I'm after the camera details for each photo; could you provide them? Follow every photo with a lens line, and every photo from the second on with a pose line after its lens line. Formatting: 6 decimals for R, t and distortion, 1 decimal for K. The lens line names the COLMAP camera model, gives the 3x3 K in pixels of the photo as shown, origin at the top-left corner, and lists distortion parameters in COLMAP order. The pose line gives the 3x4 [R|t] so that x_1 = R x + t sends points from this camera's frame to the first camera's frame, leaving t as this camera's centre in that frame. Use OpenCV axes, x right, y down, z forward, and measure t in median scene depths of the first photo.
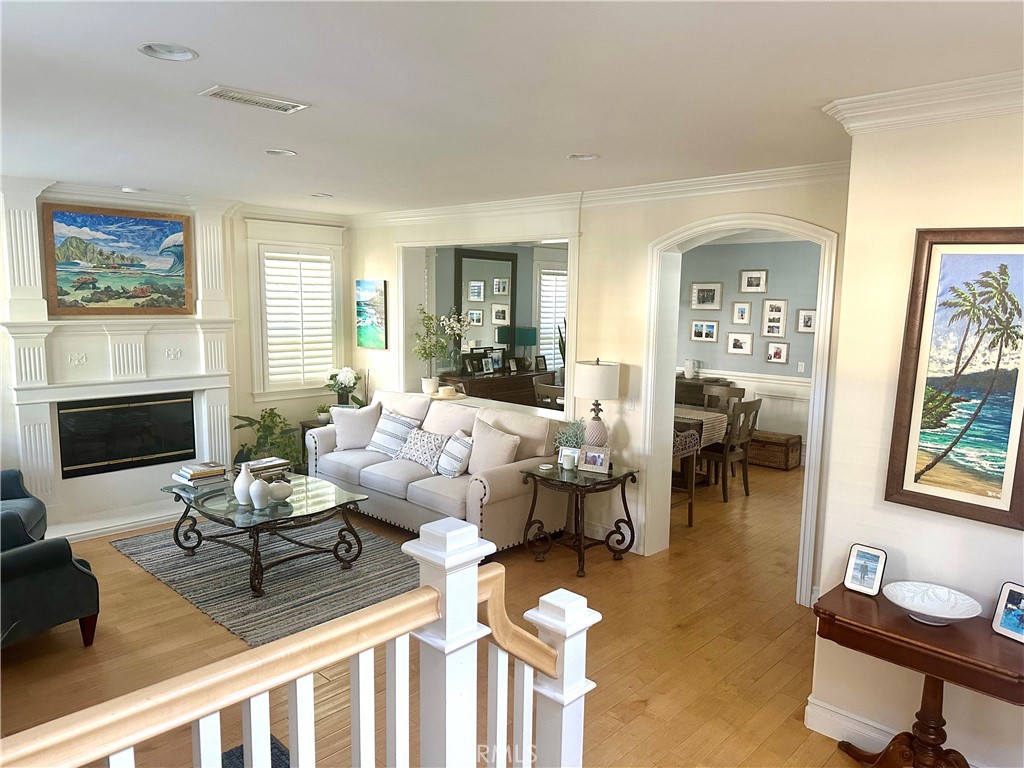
lens RADIAL K [[726.2, 0, 503.6], [0, 726.2, 393.7], [0, 0, 1]] dist [0.068777, -0.000665]
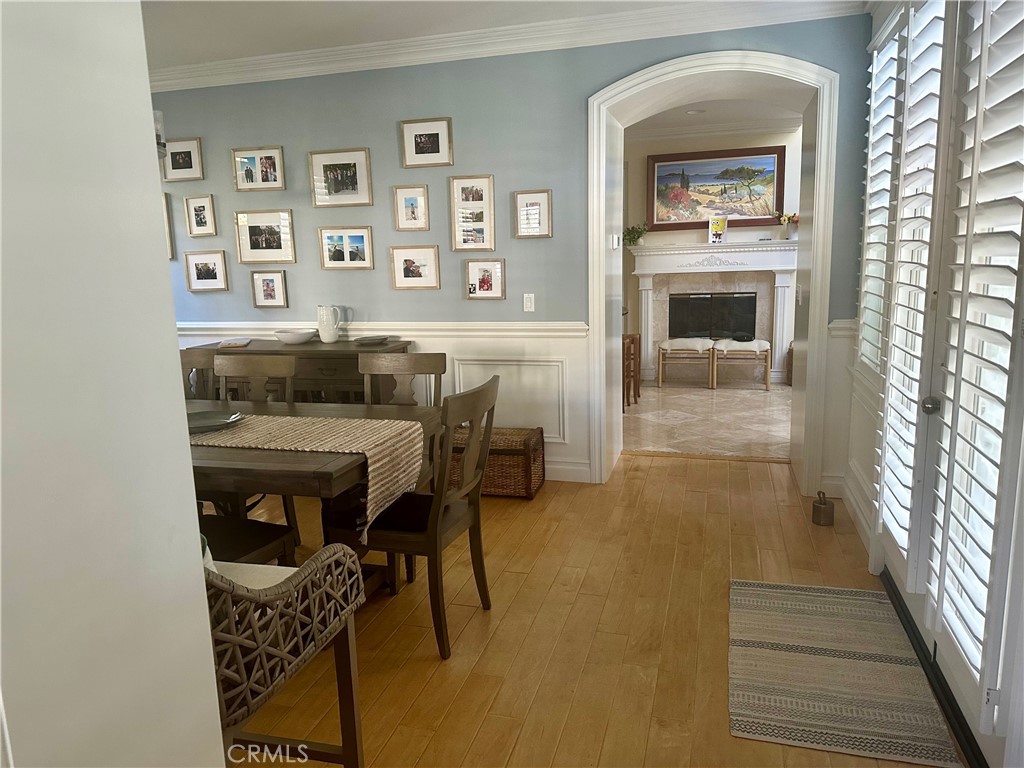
lens RADIAL K [[726.2, 0, 512.3], [0, 726.2, 388.0], [0, 0, 1]] dist [0.068777, -0.000665]
pose [[0.887247, -0.129553, 0.442729, 0.142197], [0.106140, 0.991336, 0.077380, -0.015778], [-0.448918, -0.021664, 0.893311, 0.501486]]
